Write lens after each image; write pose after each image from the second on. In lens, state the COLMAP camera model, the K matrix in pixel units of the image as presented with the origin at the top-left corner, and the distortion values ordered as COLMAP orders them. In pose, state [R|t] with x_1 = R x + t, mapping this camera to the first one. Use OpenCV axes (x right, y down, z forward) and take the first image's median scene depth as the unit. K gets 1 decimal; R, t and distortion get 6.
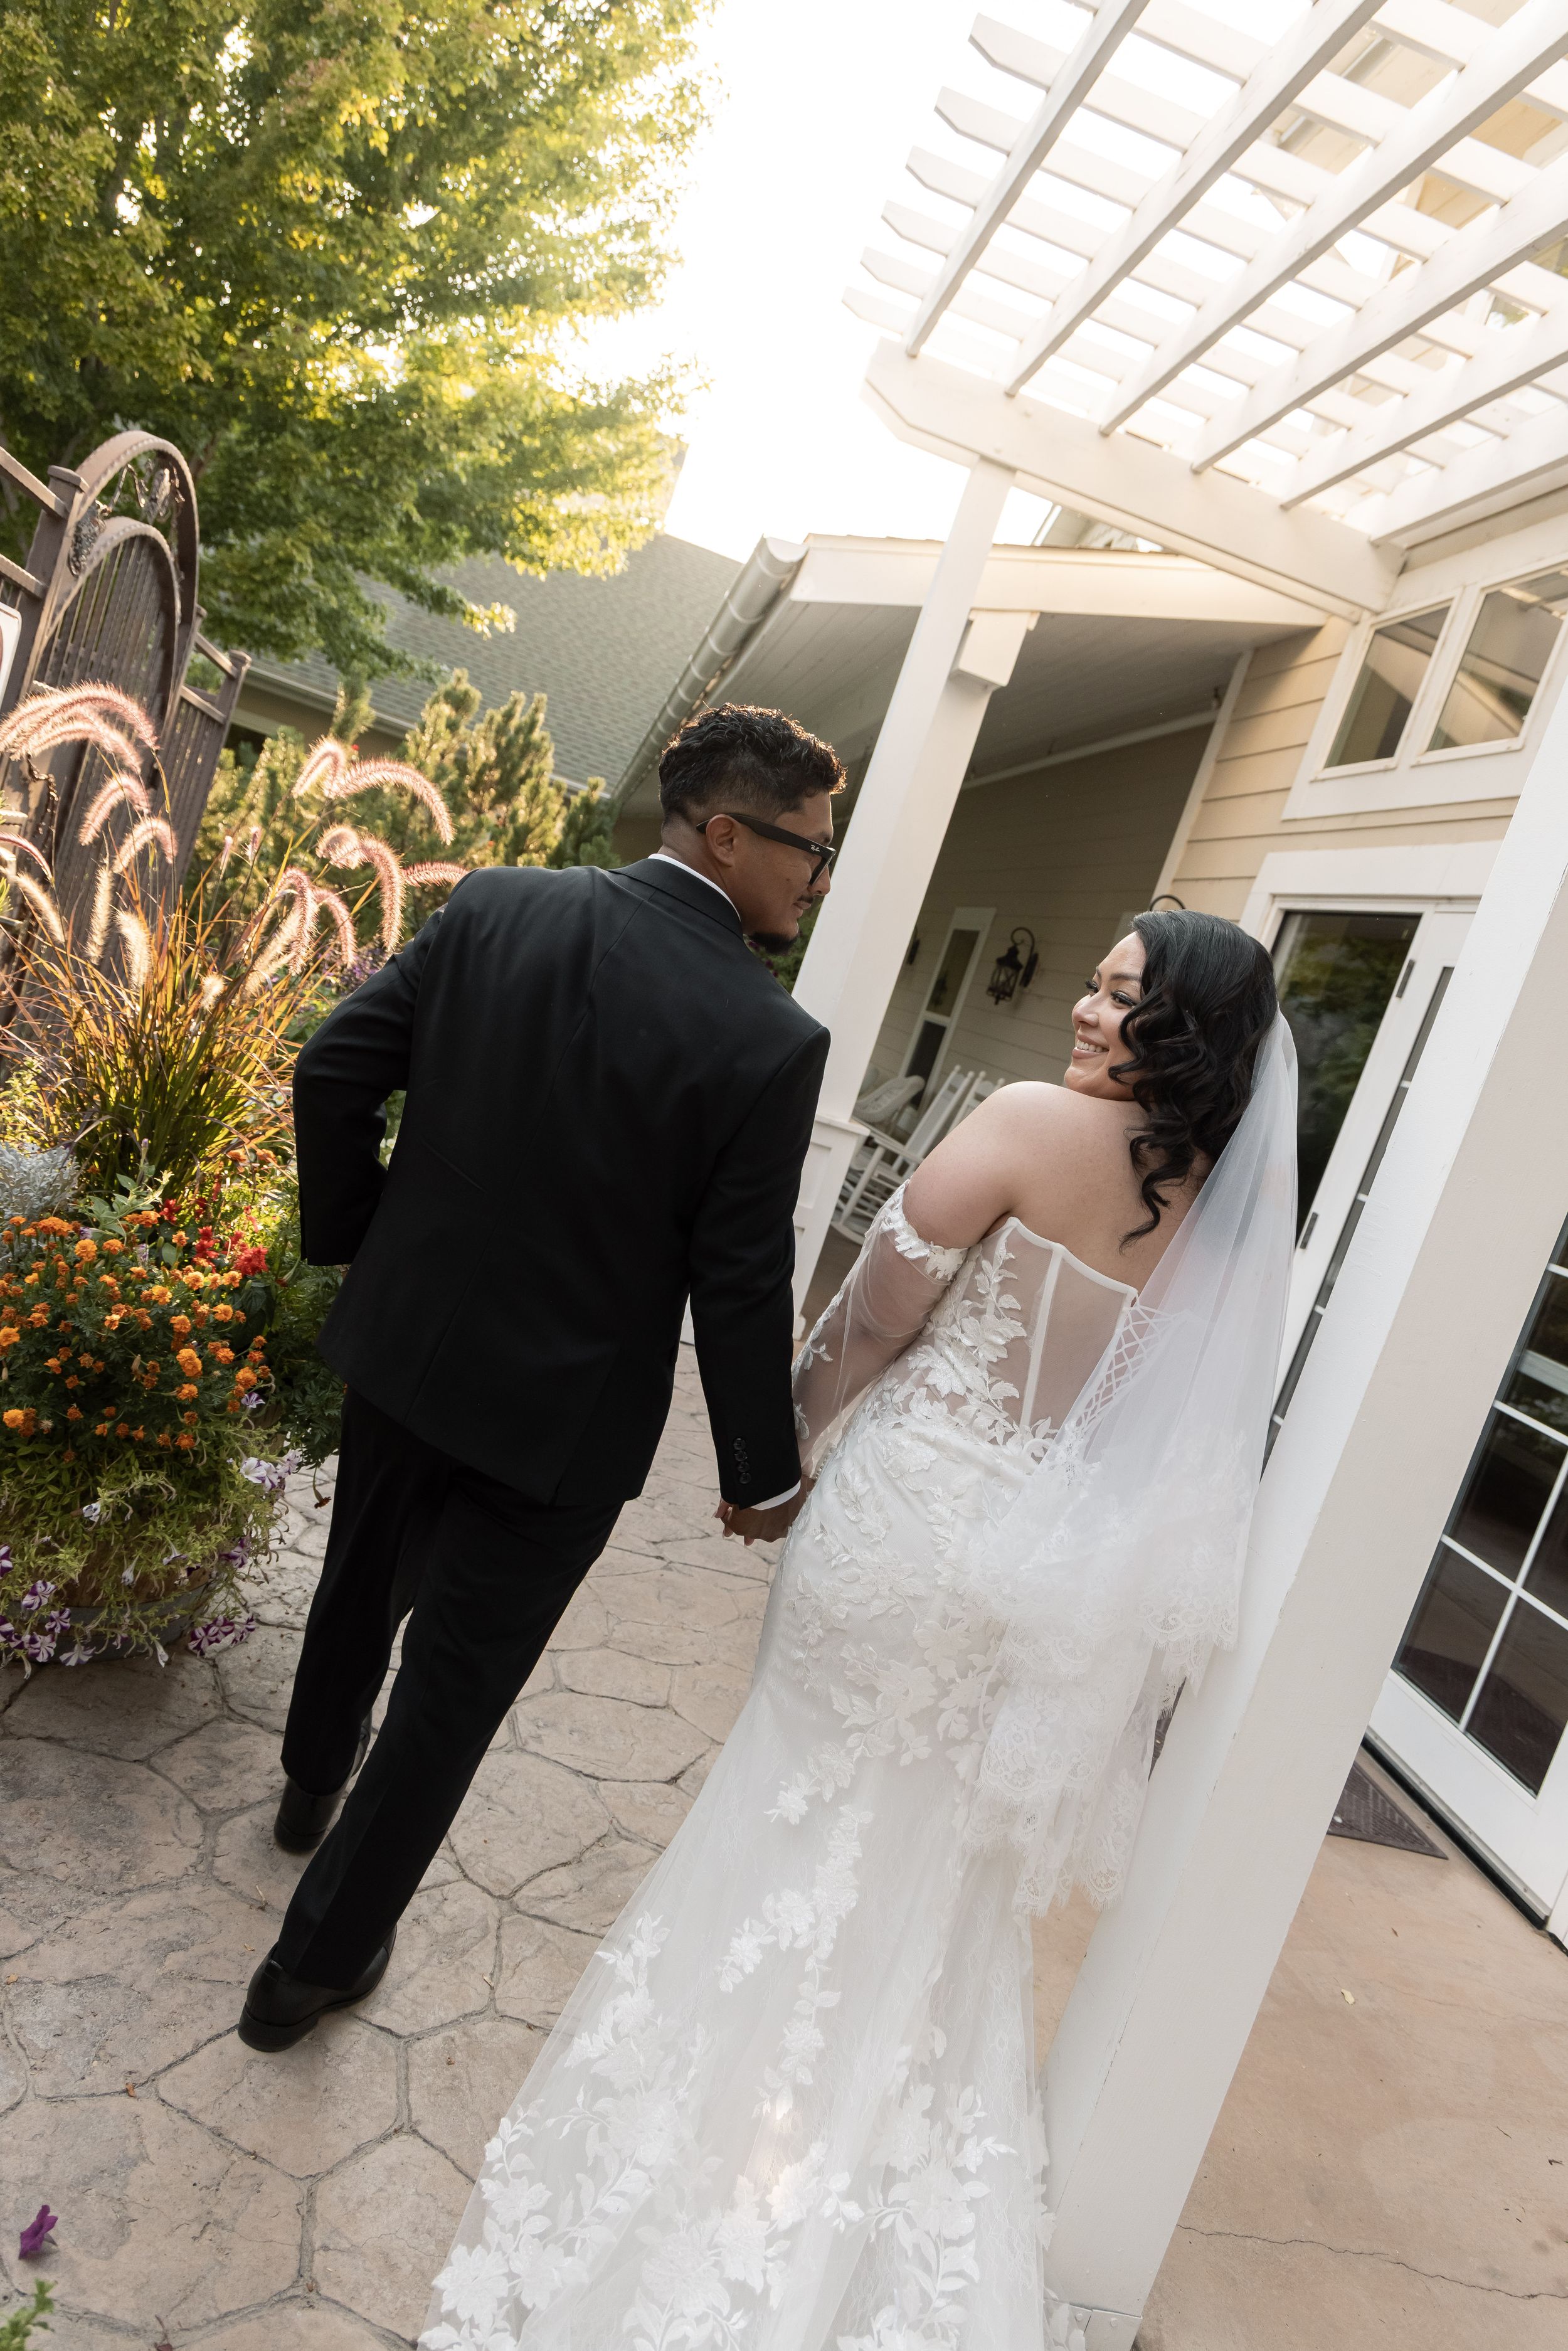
lens RADIAL K [[1720.5, 0, 784.0], [0, 1720.5, 1175.5], [0, 0, 1]] dist [0.007970, 0.002755]
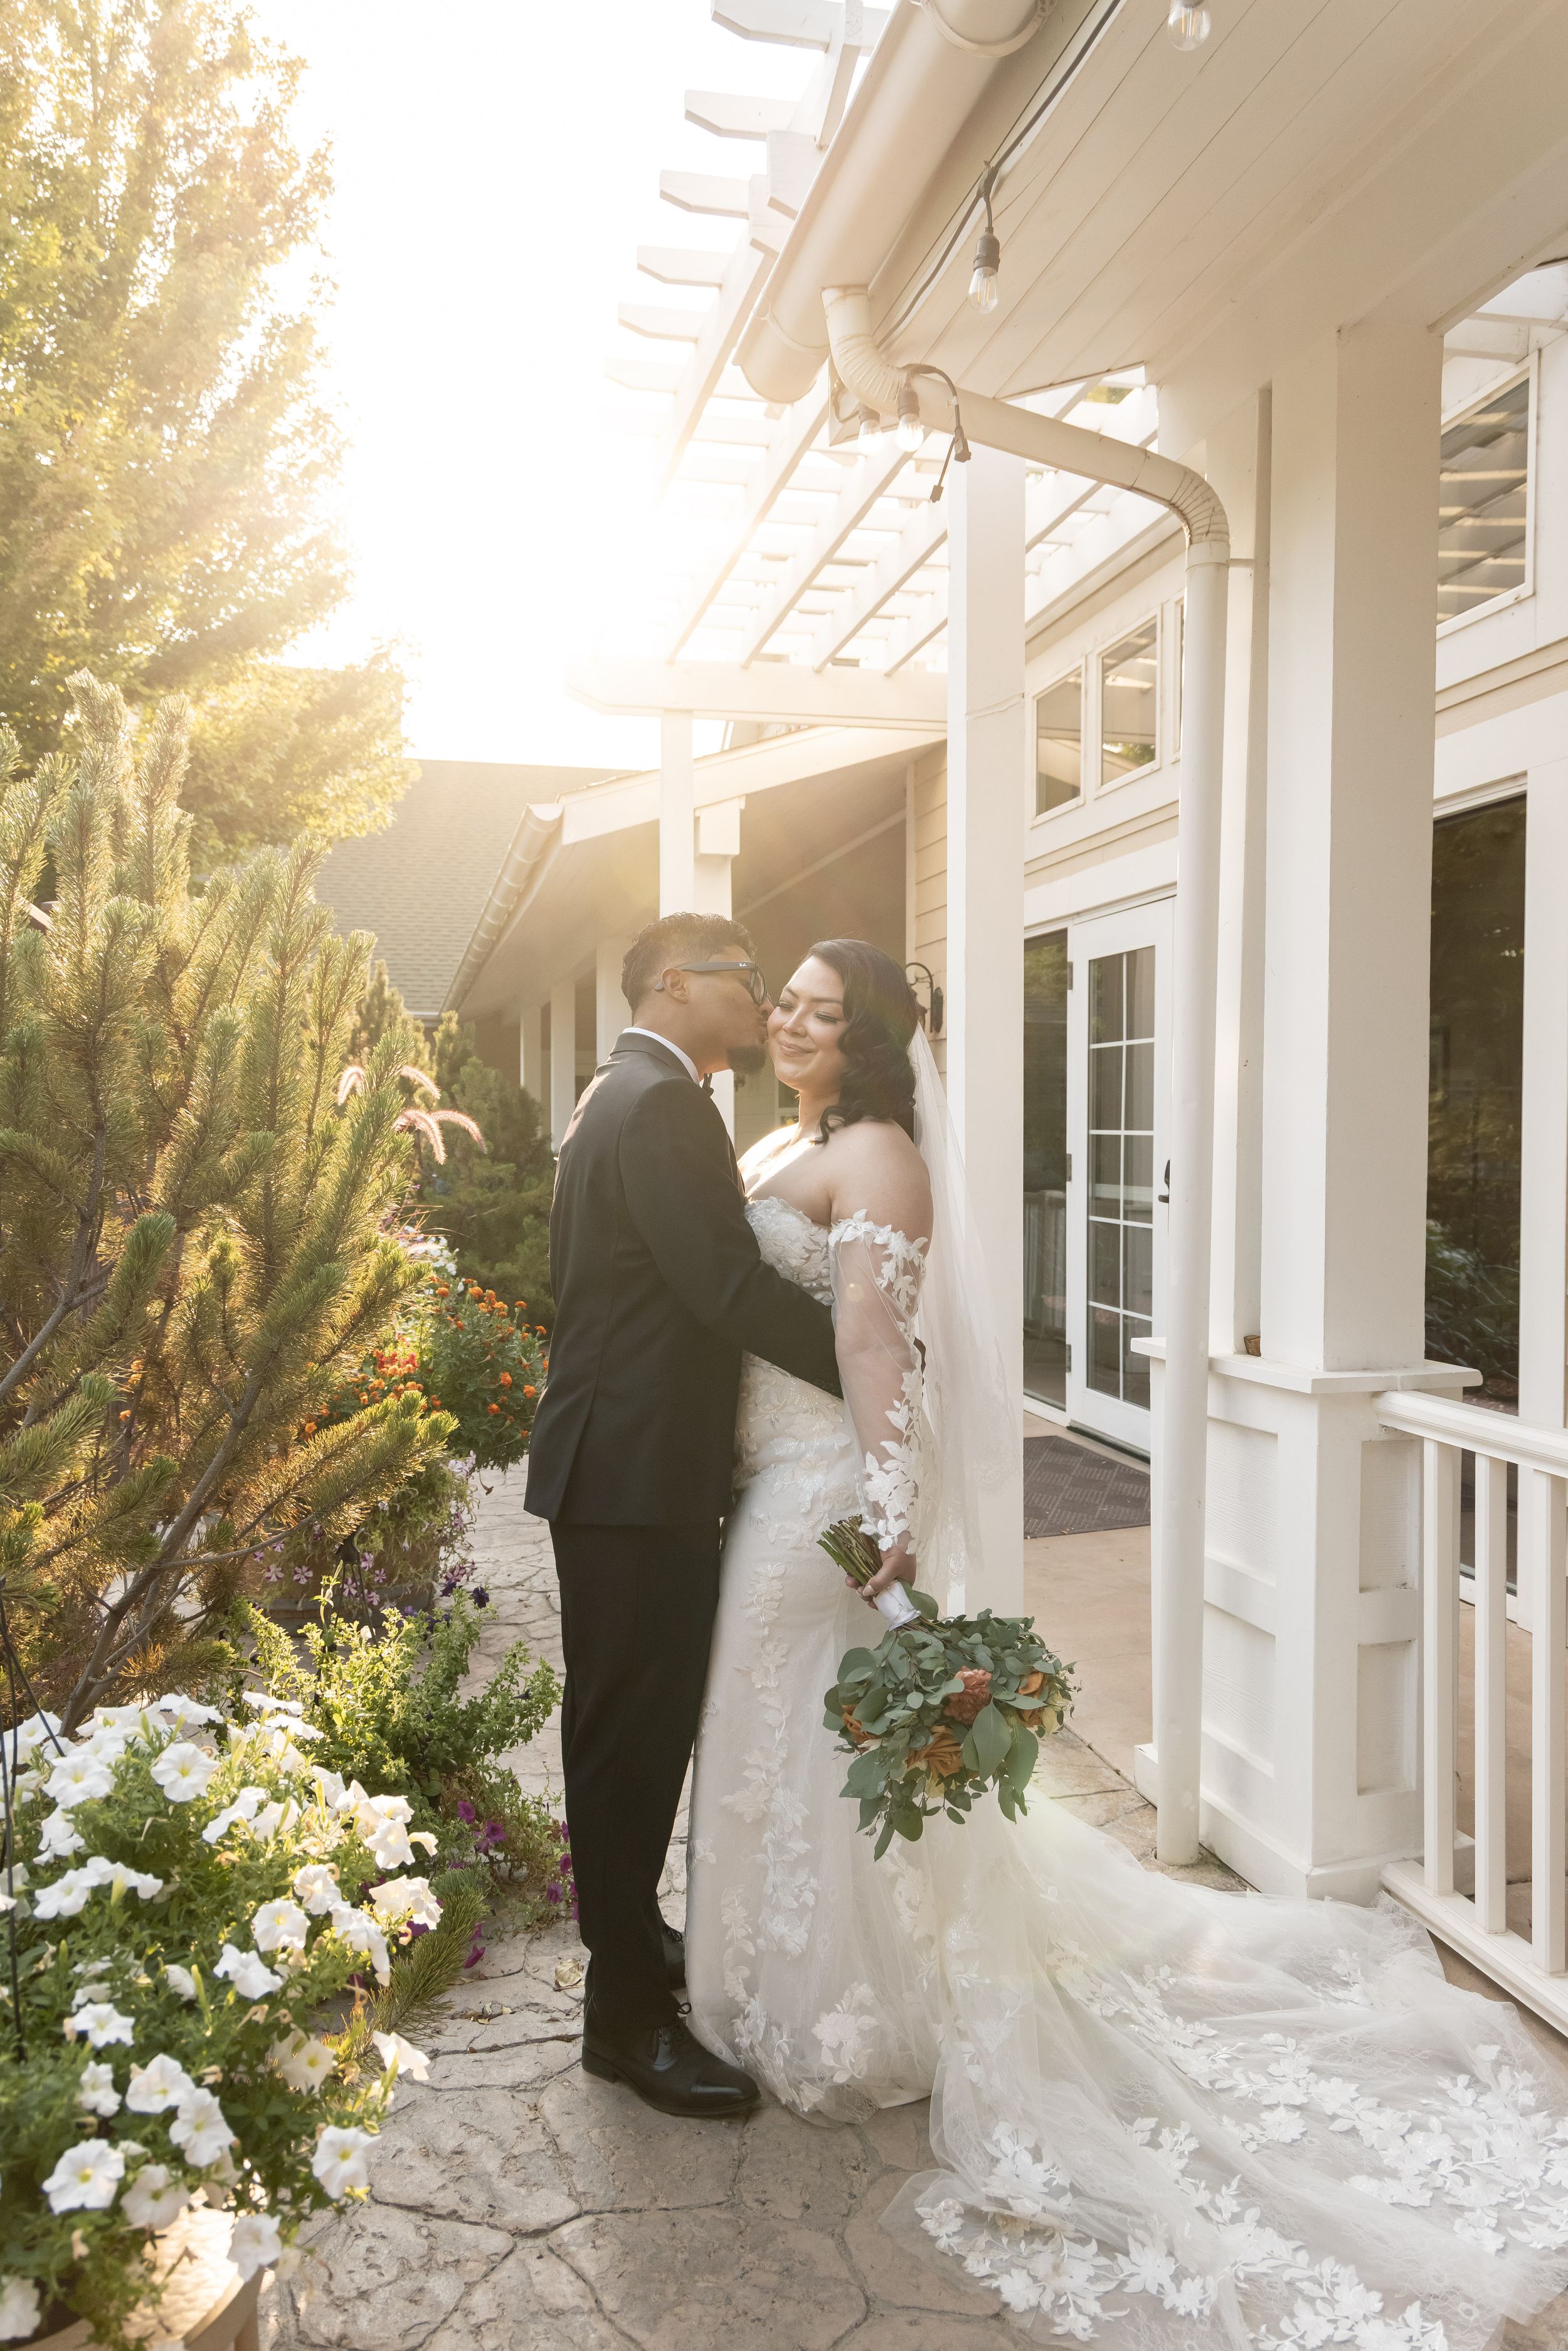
lens RADIAL K [[1720.5, 0, 784.0], [0, 1720.5, 1175.5], [0, 0, 1]] dist [0.007970, 0.002755]
pose [[0.944914, -0.320818, 0.064908, -0.001889], [0.324641, 0.943886, -0.060728, 0.026524], [-0.041783, 0.078454, 0.996042, -0.202188]]
